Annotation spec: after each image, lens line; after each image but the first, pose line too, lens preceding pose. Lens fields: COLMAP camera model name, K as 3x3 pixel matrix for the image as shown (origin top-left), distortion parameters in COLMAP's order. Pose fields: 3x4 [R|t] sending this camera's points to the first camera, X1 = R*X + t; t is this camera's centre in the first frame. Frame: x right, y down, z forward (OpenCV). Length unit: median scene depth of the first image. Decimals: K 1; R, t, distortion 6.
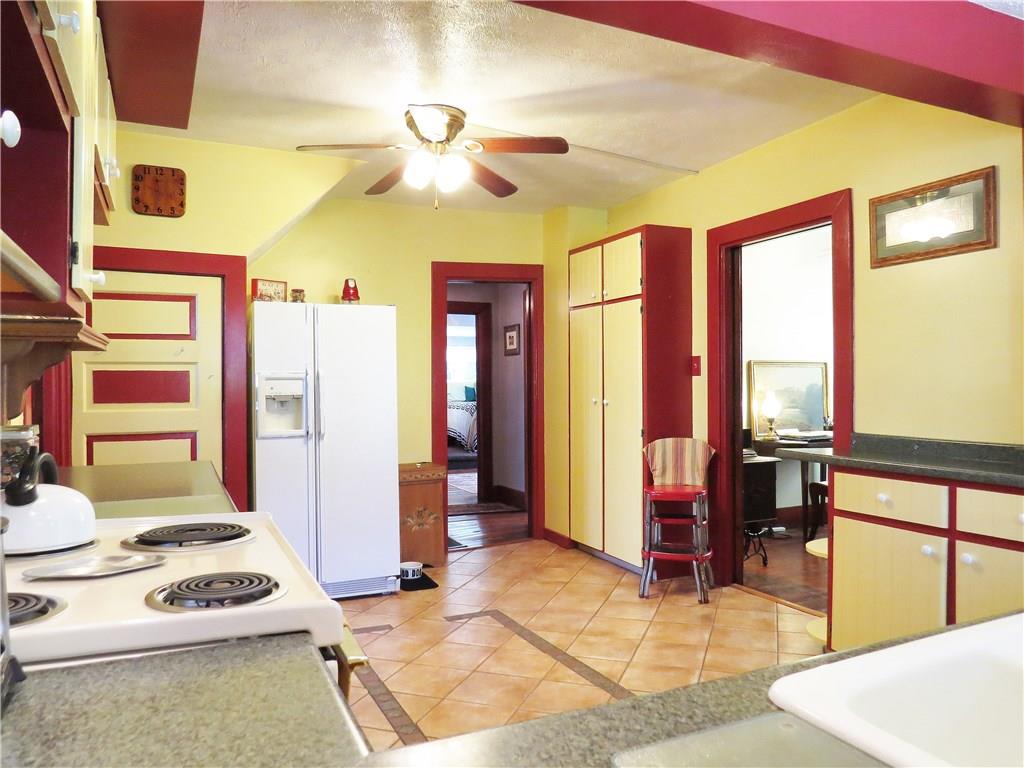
lens RADIAL K [[733.2, 0, 512.1], [0, 733.2, 383.3], [0, 0, 1]] dist [-0.021438, -0.000299]
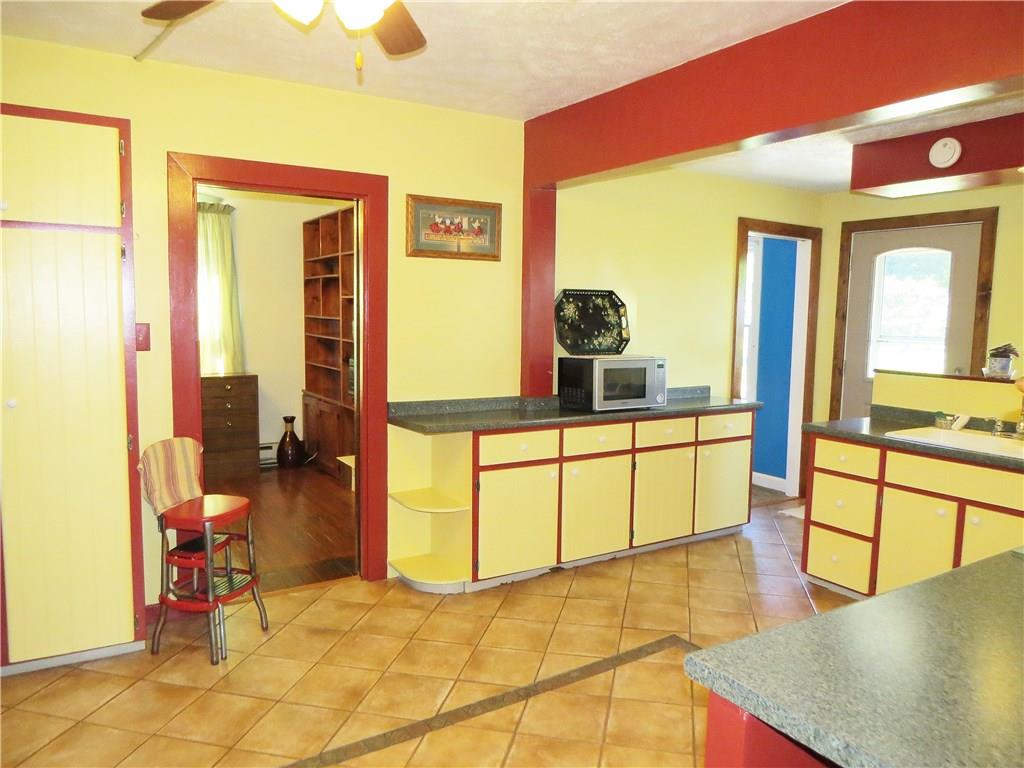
lens RADIAL K [[733.2, 0, 511.0], [0, 733.2, 384.0], [0, 0, 1]] dist [-0.021438, -0.000299]
pose [[-0.120677, -0.095781, 0.988060, -0.585494], [-0.019282, 0.995373, 0.094135, -0.061747], [-0.992505, -0.007692, -0.121965, 0.855466]]
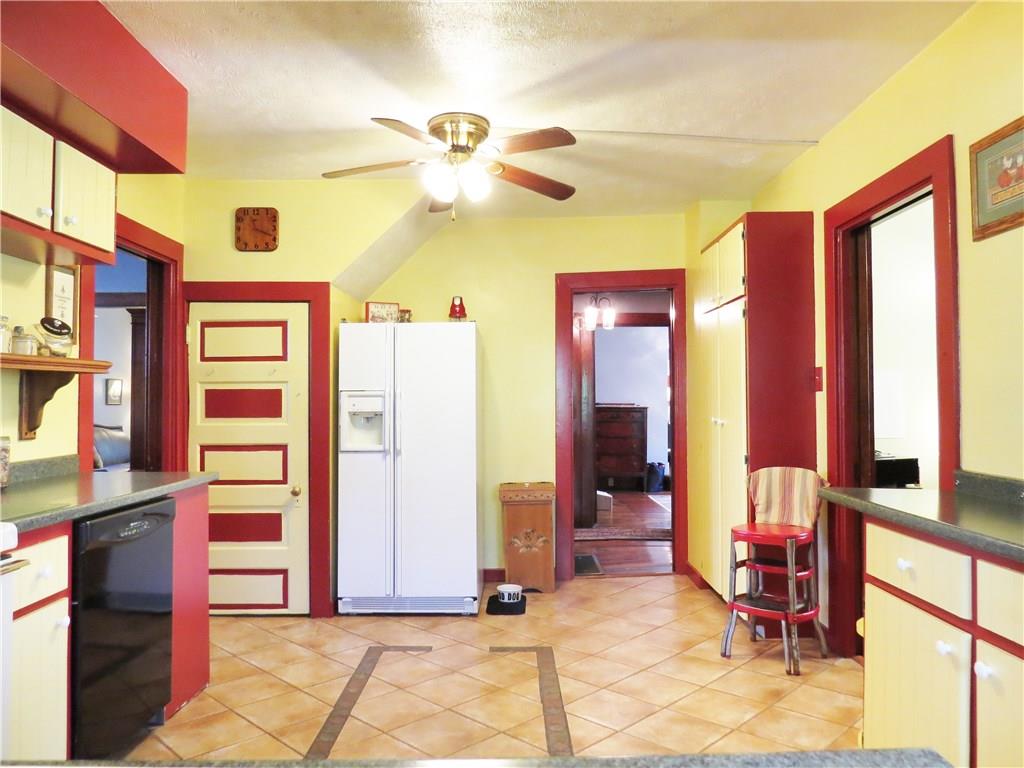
lens RADIAL K [[733.2, 0, 508.6], [0, 733.2, 383.2], [0, 0, 1]] dist [-0.021438, -0.000299]
pose [[0.906884, -0.008737, -0.421290, 0.330538], [-0.000249, 0.999774, -0.021272, -0.002315], [0.421380, 0.019396, 0.906677, 0.141974]]
